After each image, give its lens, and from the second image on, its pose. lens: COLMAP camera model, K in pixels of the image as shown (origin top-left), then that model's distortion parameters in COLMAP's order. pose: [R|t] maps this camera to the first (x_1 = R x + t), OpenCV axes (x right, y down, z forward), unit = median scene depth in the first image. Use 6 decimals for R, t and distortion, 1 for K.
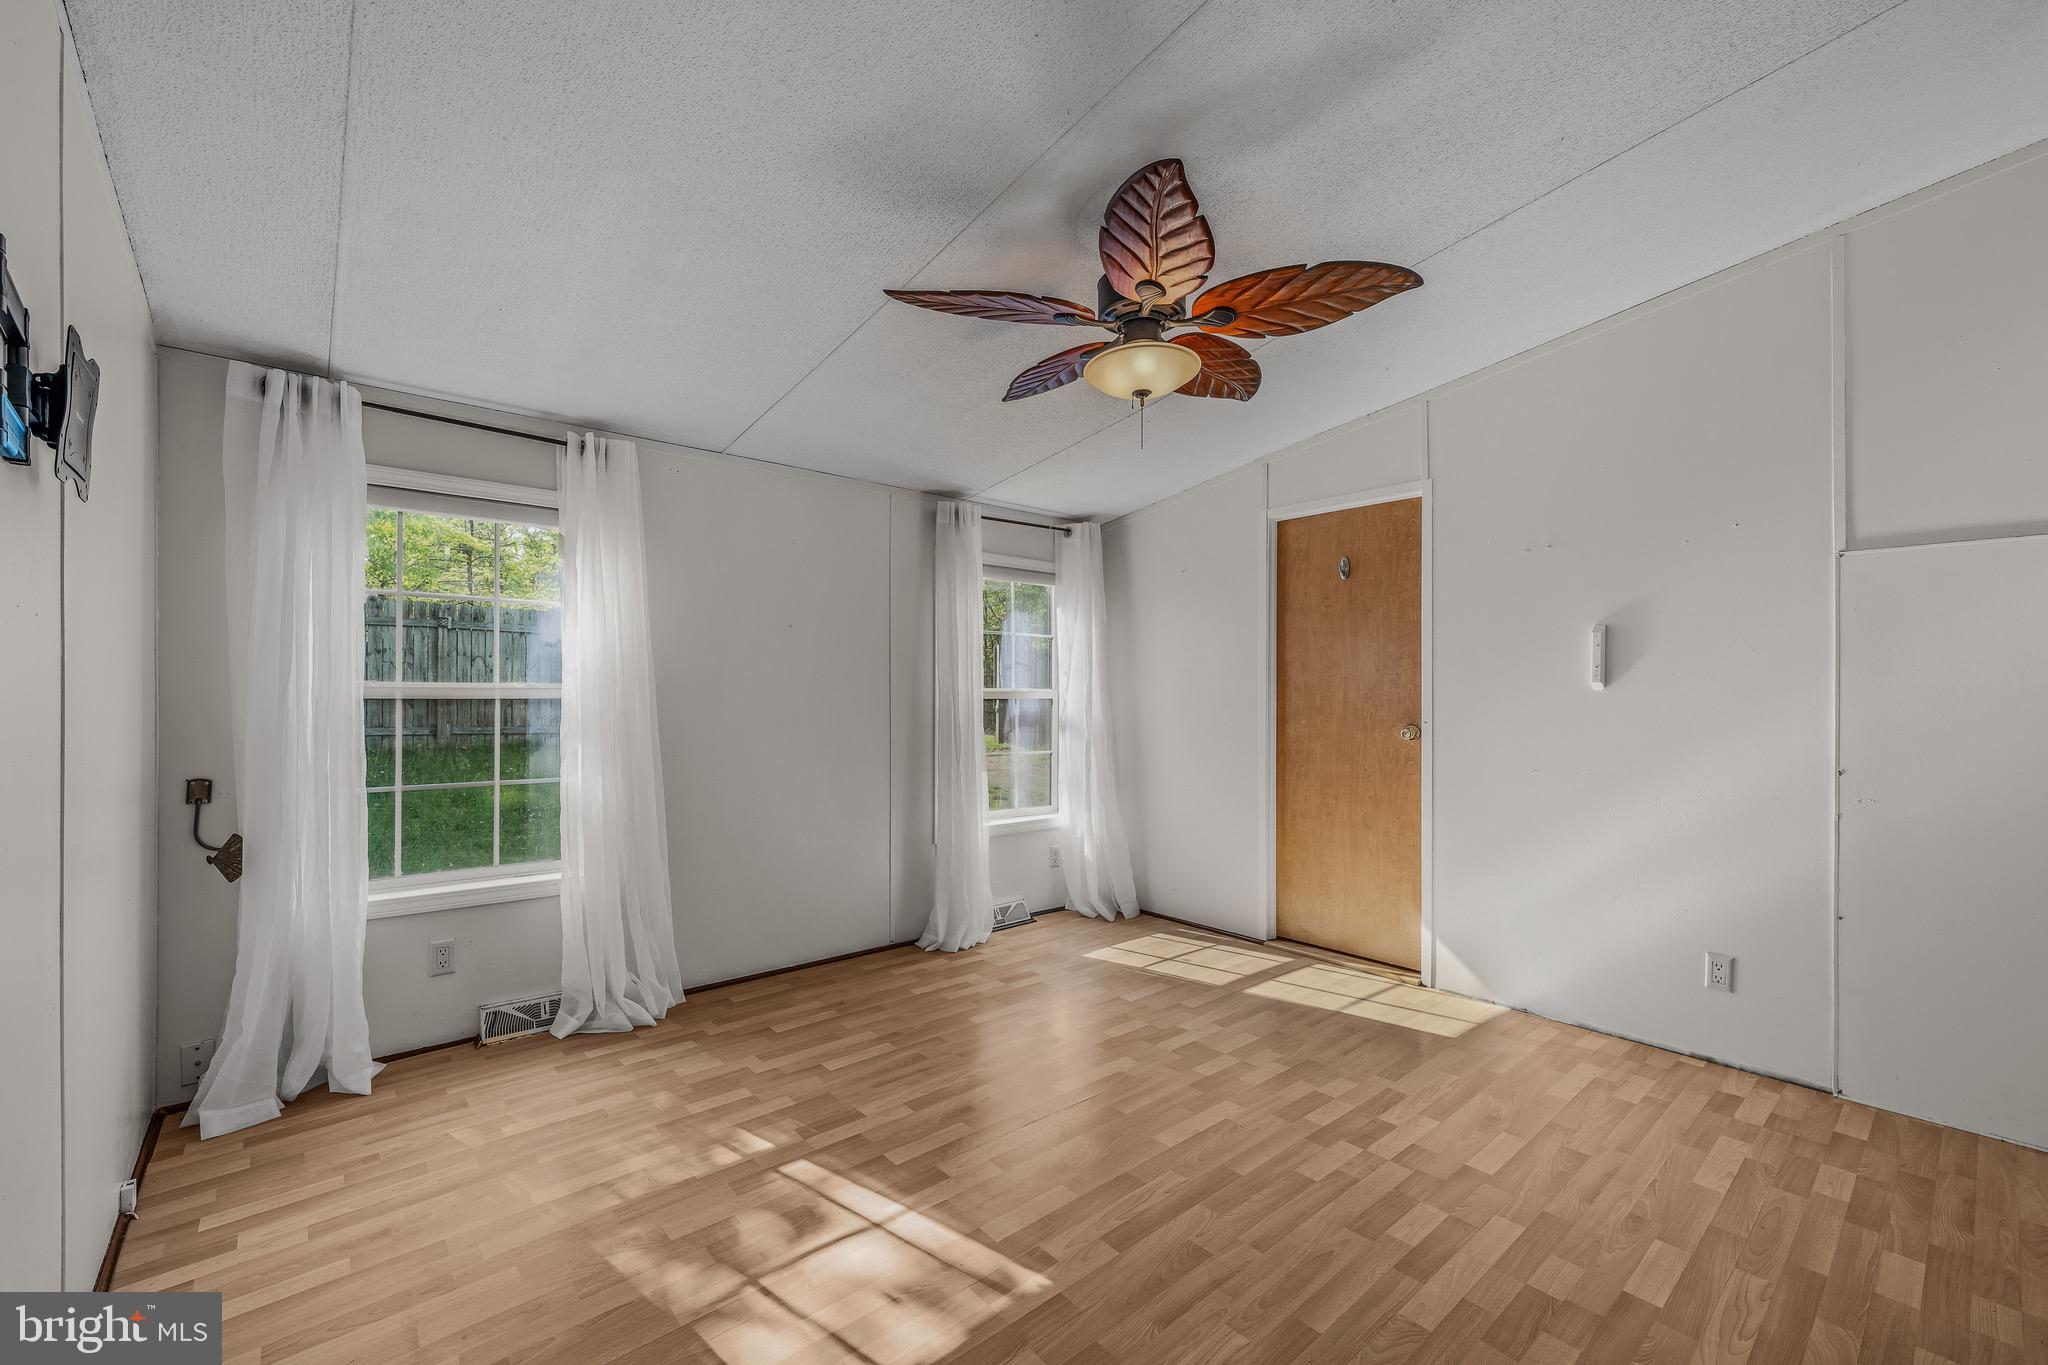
lens RADIAL K [[842.6, 0, 1022.9], [0, 842.6, 692.8], [0, 0, 1]] dist [0.001003, -0.000047]
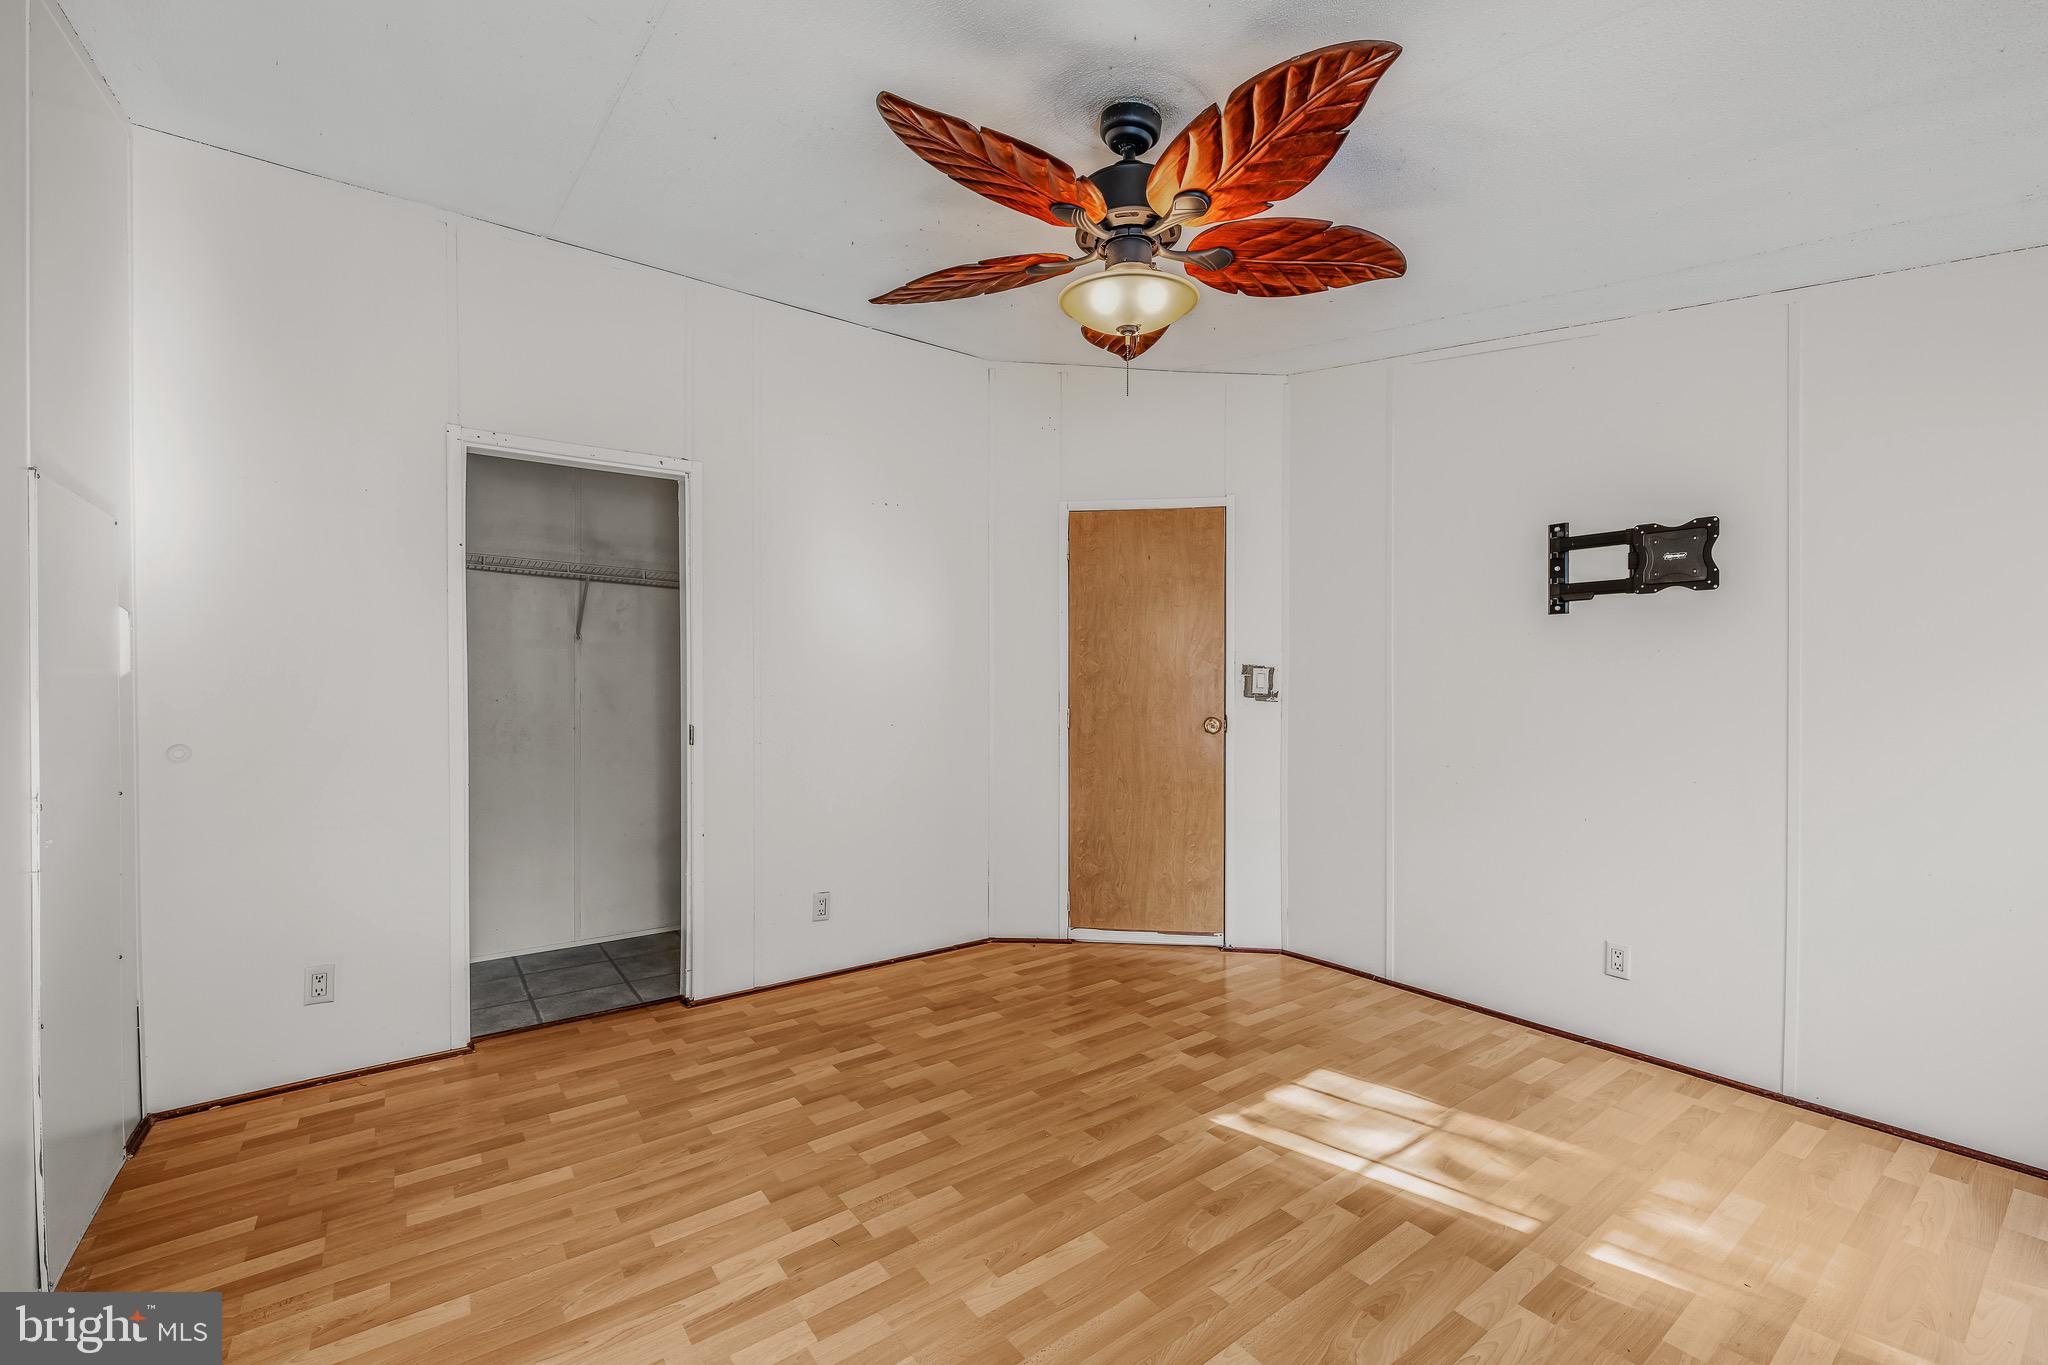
lens RADIAL K [[842.6, 0, 1022.9], [0, 842.6, 692.8], [0, 0, 1]] dist [0.001003, -0.000047]
pose [[-0.997379, -0.003736, 0.072256, 0.202128], [-0.003086, 0.999954, 0.009104, -0.001787], [-0.072287, 0.008857, -0.997345, 2.010887]]
